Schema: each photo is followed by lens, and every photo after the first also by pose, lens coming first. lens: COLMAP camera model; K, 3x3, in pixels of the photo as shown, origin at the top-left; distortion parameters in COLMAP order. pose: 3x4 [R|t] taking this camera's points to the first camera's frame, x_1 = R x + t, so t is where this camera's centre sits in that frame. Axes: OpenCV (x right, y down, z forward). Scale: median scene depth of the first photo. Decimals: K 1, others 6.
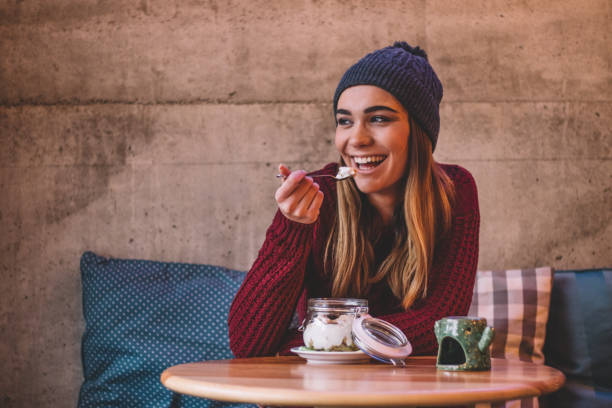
lens RADIAL K [[1482.5, 0, 305.8], [0, 1482.5, 204.5], [0, 0, 1]] dist [-0.129499, 0.088607]
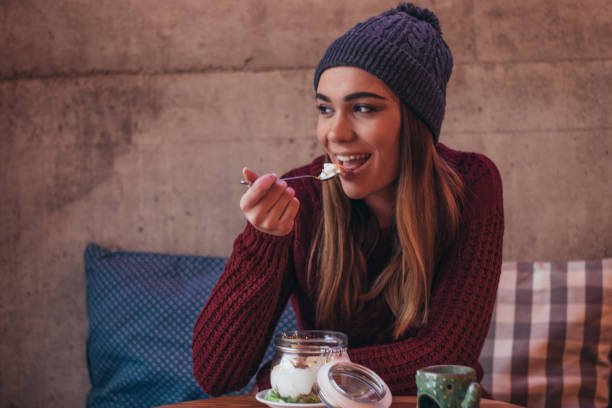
lens RADIAL K [[1482.5, 0, 305.8], [0, 1482.5, 204.5], [0, 0, 1]] dist [-0.129499, 0.088607]
pose [[0.989633, -0.014364, -0.142898, 0.106027], [0.024370, 0.997352, 0.068514, -0.048794], [0.141536, -0.071286, 0.987363, 0.144326]]
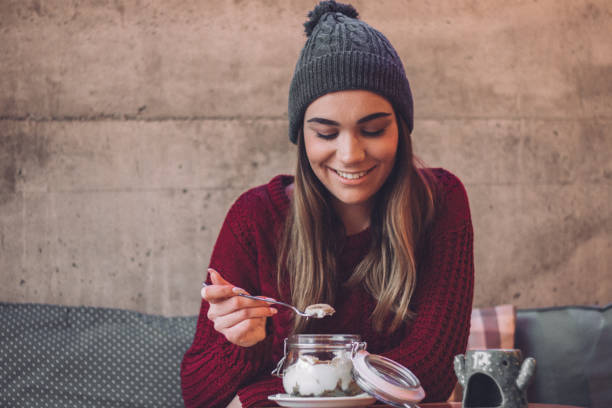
lens RADIAL K [[1482.5, 0, 305.8], [0, 1482.5, 204.5], [0, 0, 1]] dist [-0.129499, 0.088607]
pose [[0.987949, -0.004577, 0.154713, -0.088605], [0.013343, 0.998360, -0.055669, 0.029281], [-0.154205, 0.057062, 0.986390, 0.146754]]
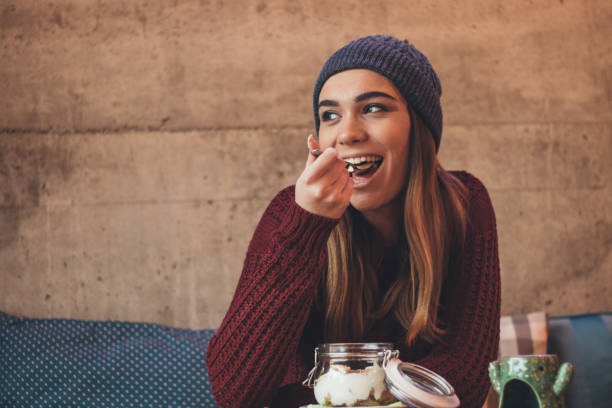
lens RADIAL K [[1482.5, 0, 305.8], [0, 1482.5, 204.5], [0, 0, 1]] dist [-0.129499, 0.088607]
pose [[0.990064, -0.020066, 0.139180, -0.089065], [0.029647, 0.997305, -0.067113, 0.032641], [-0.137458, 0.070572, 0.987990, 0.158232]]
